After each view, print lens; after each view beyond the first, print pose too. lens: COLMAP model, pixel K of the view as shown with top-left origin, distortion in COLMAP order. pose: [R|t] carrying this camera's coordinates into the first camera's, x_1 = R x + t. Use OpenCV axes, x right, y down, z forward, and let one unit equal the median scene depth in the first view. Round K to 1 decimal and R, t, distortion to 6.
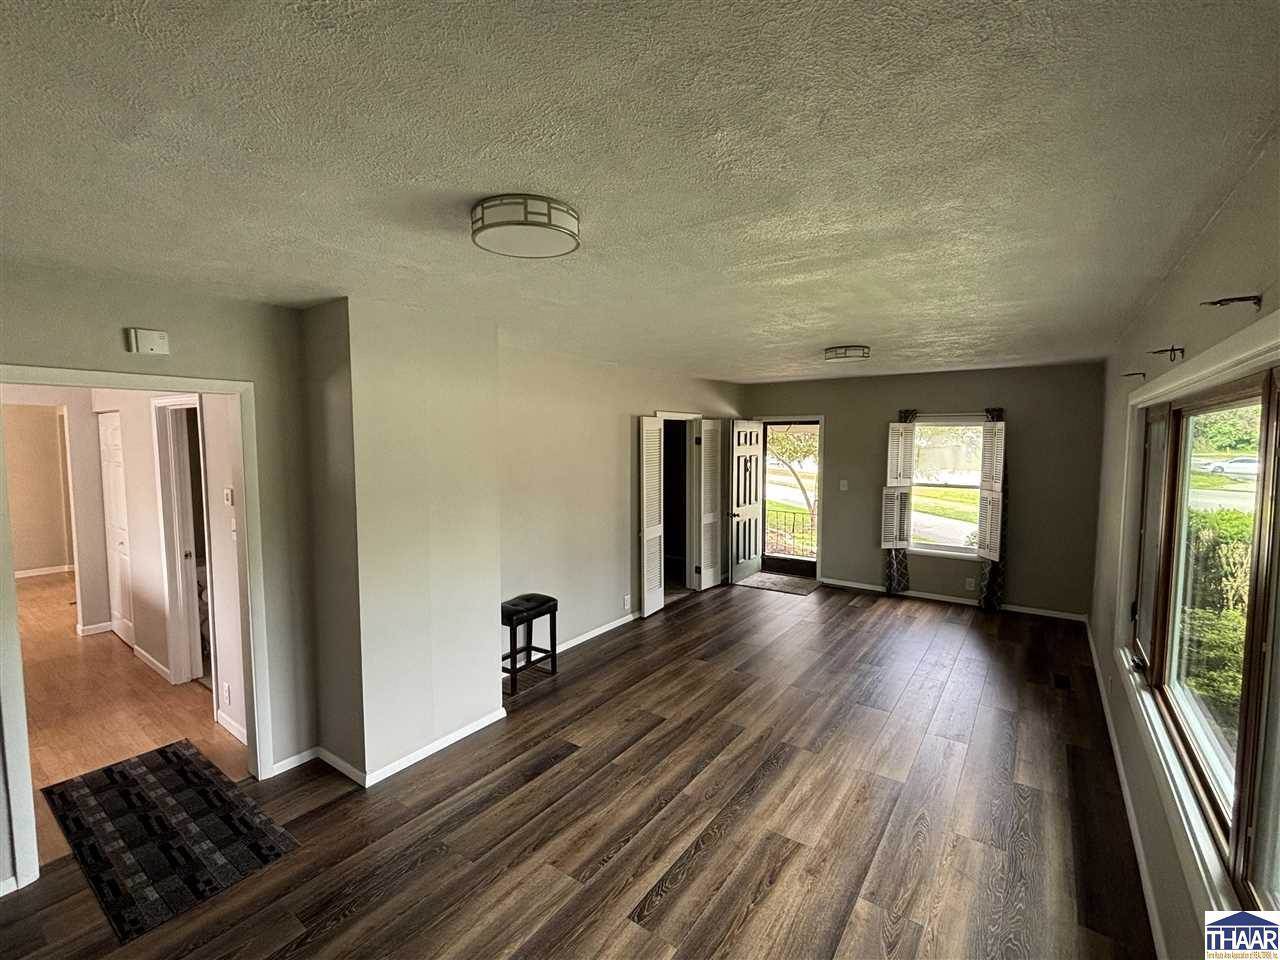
lens RADIAL K [[564.9, 0, 638.3], [0, 564.9, 479.4], [0, 0, 1]] dist [0.021636, 0.000491]
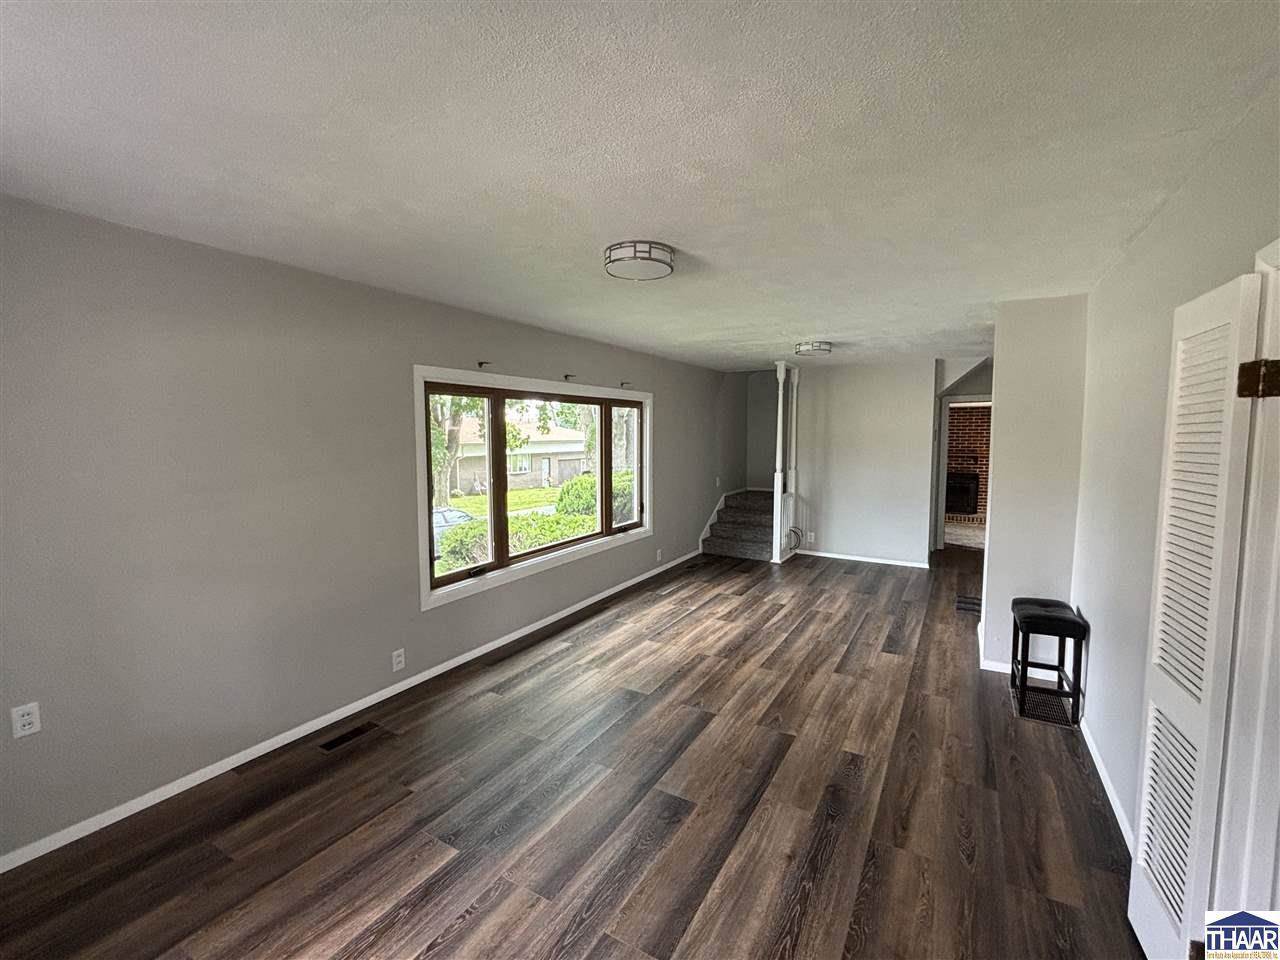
lens RADIAL K [[564.9, 0, 641.2], [0, 564.9, 476.5], [0, 0, 1]] dist [0.021636, 0.000491]
pose [[-0.994550, 0.003077, -0.104217, 0.623035], [-0.013452, 0.987423, 0.157530, -0.121943], [0.103391, 0.158073, -0.982000, 2.345921]]
